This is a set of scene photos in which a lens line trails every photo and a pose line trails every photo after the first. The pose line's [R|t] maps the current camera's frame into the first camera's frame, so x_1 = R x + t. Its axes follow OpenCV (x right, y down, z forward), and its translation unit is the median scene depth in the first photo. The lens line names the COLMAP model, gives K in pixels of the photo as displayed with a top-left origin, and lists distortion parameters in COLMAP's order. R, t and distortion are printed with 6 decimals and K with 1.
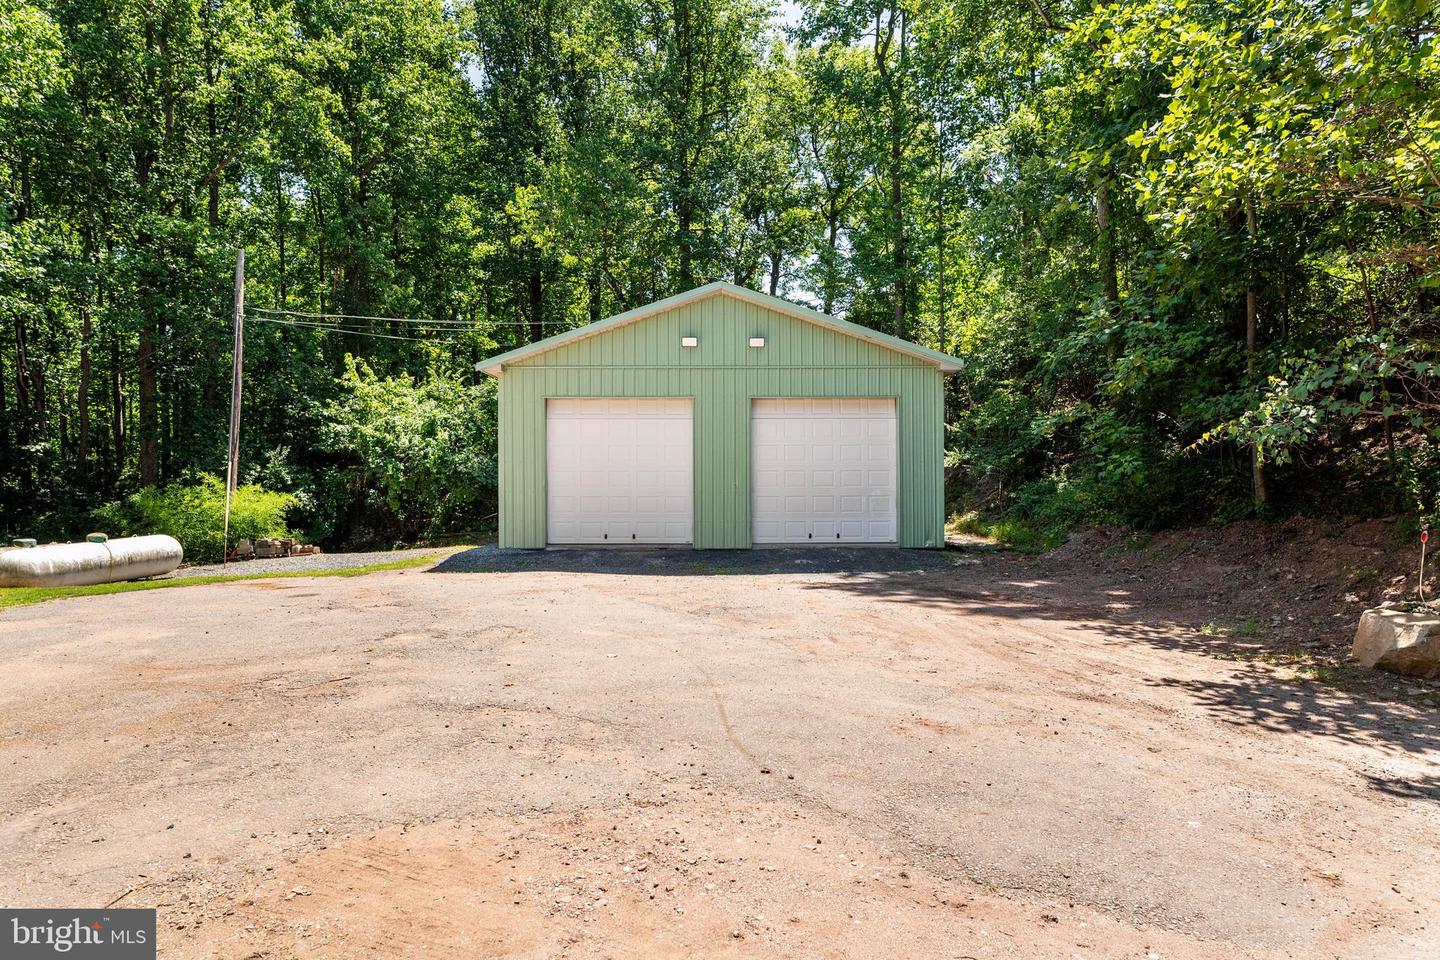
lens RADIAL K [[829.0, 0, 719.8], [0, 829.0, 481.6], [0, 0, 1]] dist [0.003650, 0.000272]
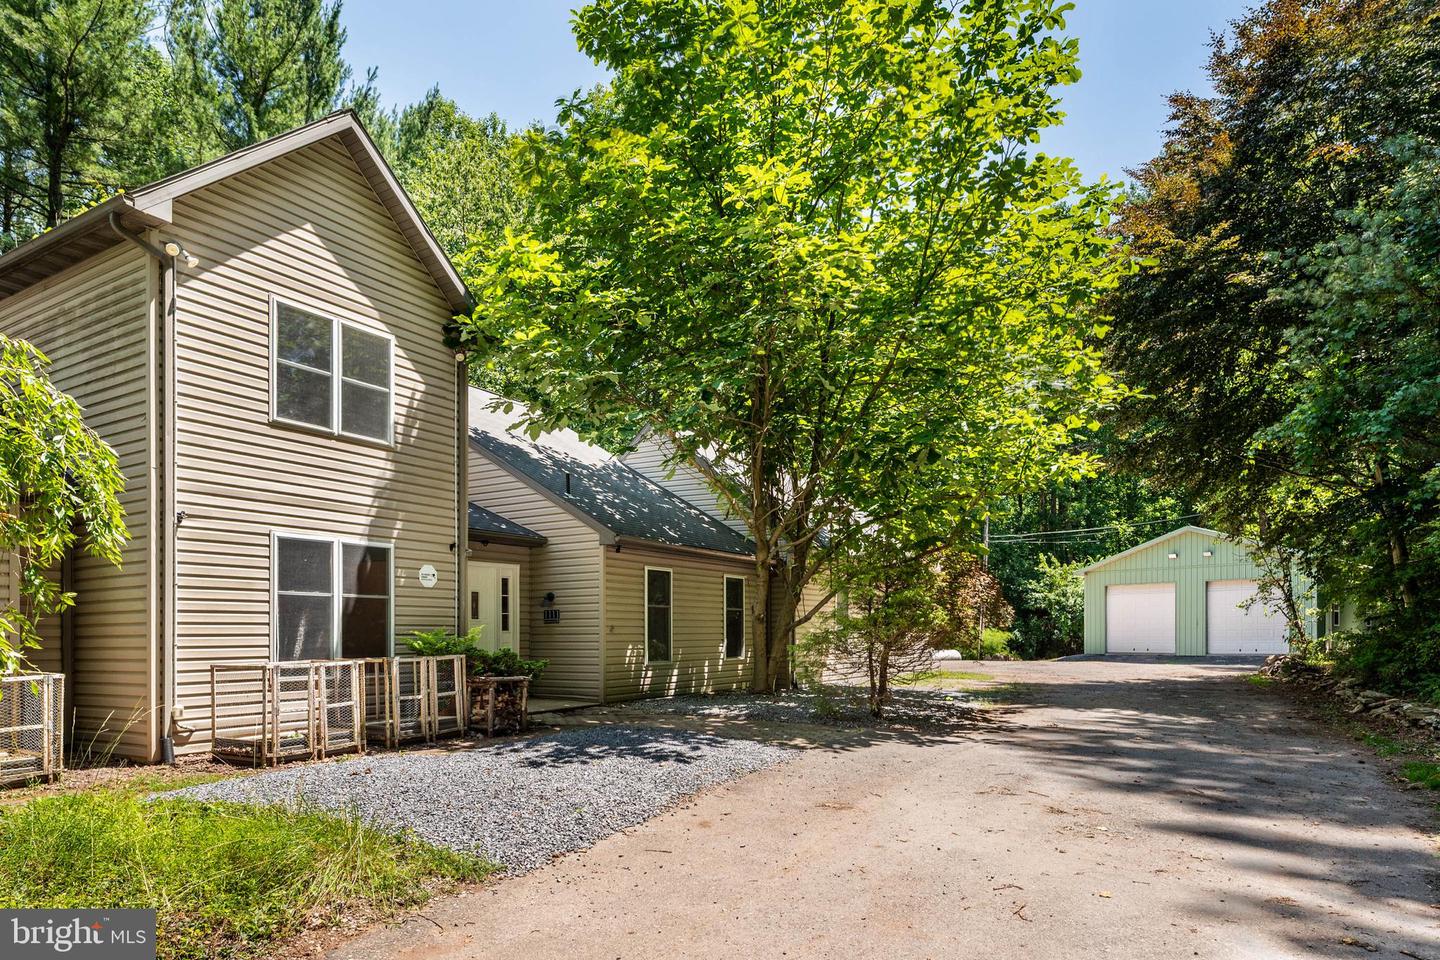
lens RADIAL K [[849.5, 0, 731.3], [0, 849.5, 626.9], [0, 0, 1]] dist [-0.013562, 0.006322]
pose [[0.673733, -0.004773, -0.738960, 0.463322], [0.004445, 0.999987, -0.002407, 0.005042], [0.738962, -0.001663, 0.673745, -0.742199]]
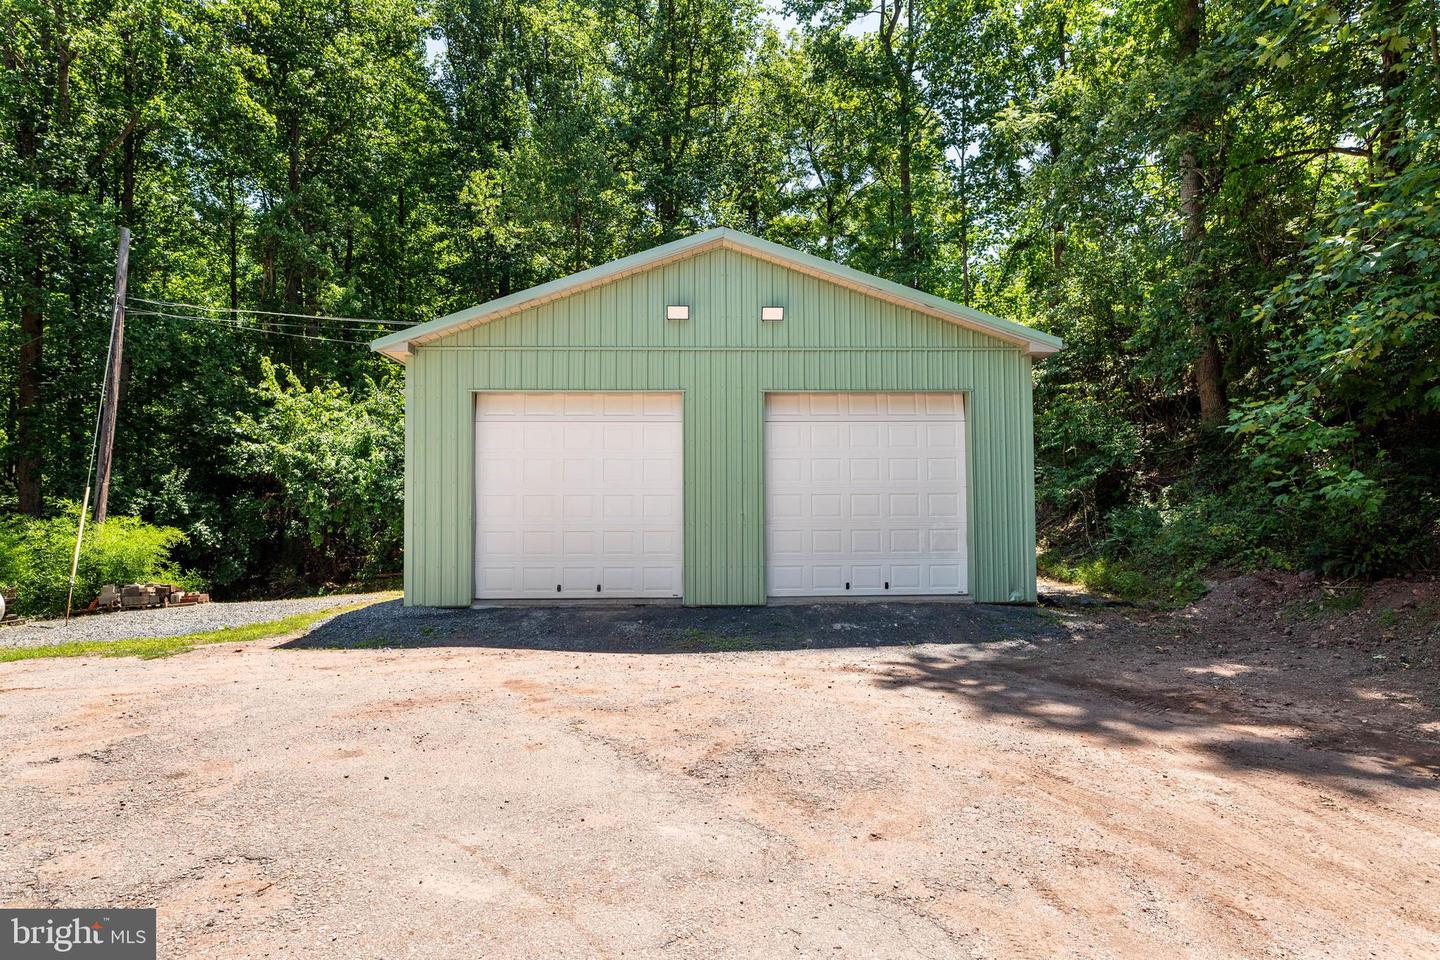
lens RADIAL K [[823.6, 0, 719.9], [0, 823.6, 478.7], [0, 0, 1]] dist [-0.000925, -0.000133]
pose [[0.999764, -0.001879, 0.021661, -0.009344], [0.002727, 0.999227, -0.039206, 0.000617], [-0.021570, 0.039256, 0.998996, 0.174388]]
